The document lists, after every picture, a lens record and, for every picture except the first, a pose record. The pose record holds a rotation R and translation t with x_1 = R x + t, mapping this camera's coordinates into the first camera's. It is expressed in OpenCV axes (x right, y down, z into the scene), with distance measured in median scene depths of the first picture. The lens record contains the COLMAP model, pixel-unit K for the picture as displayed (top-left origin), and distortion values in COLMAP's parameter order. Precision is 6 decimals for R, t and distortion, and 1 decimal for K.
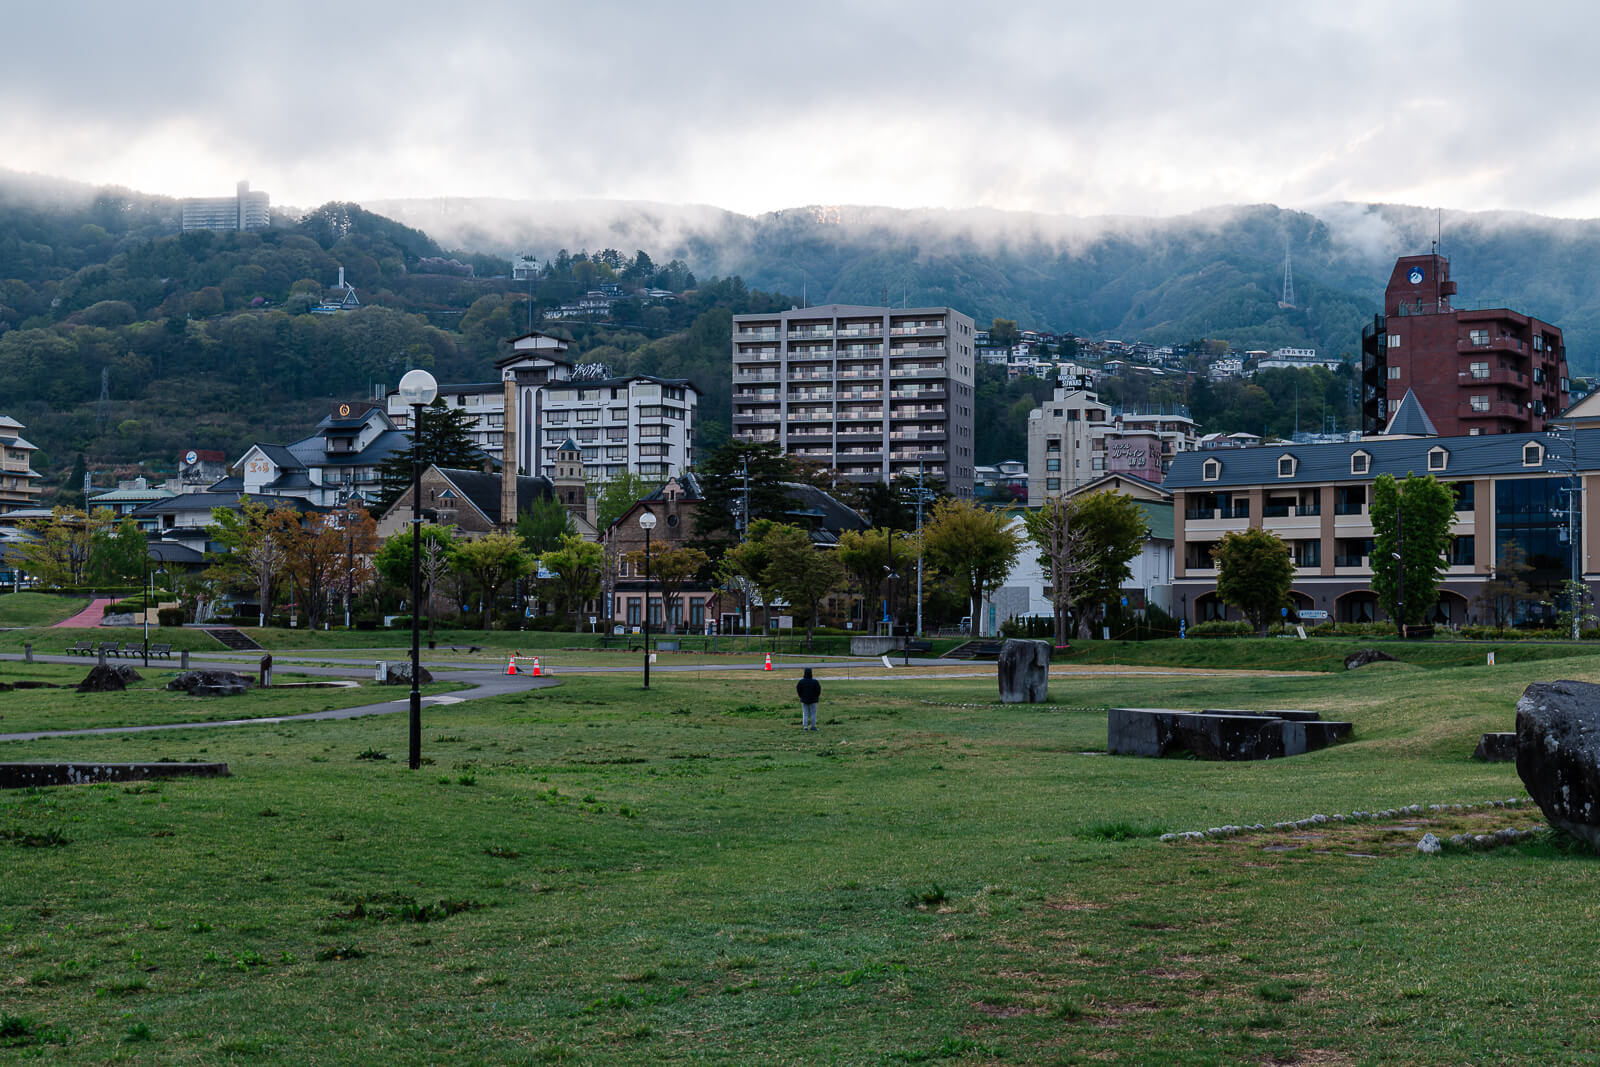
lens RADIAL K [[2339.2, 0, 800.0], [0, 2339.2, 533.5], [0, 0, 1]] dist [-0.006409, 0.016131]
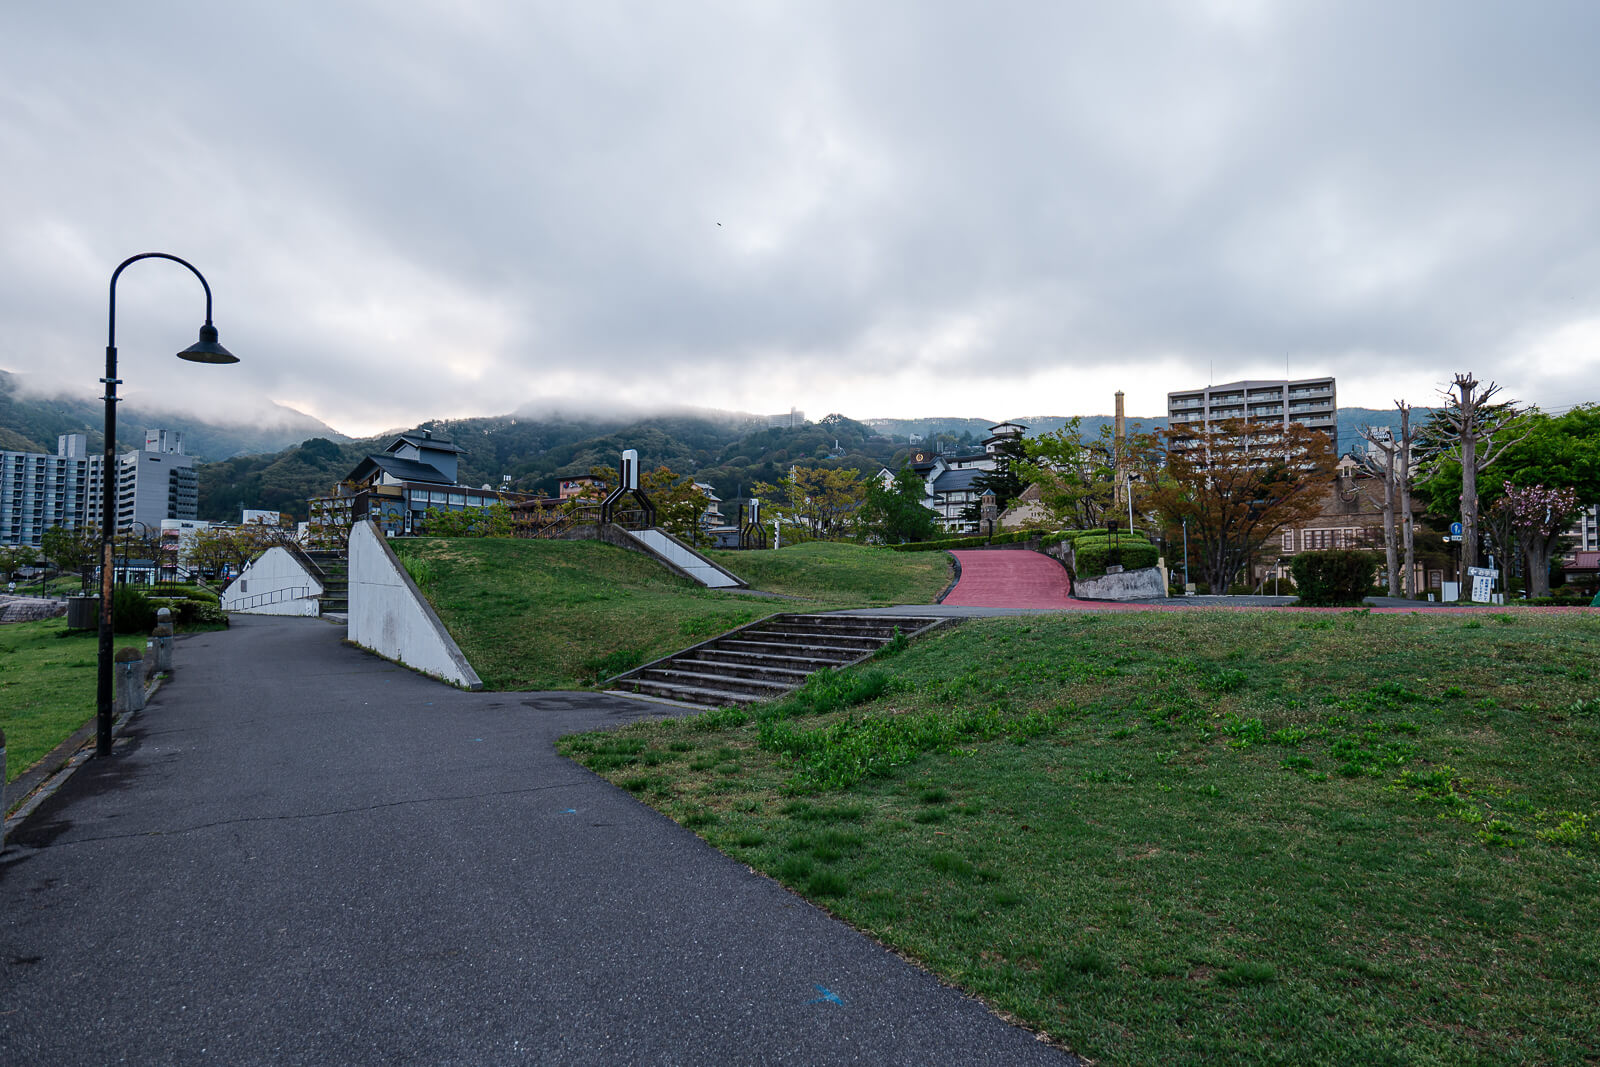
lens RADIAL K [[937.8, 0, 803.0], [0, 937.8, 539.8], [0, 0, 1]] dist [-0.037148, 0.032331]
pose [[0.977351, -0.009365, -0.211416, -0.038894], [0.005011, 0.999764, -0.021121, 0.004086], [0.211564, 0.019583, 0.977168, 0.104942]]
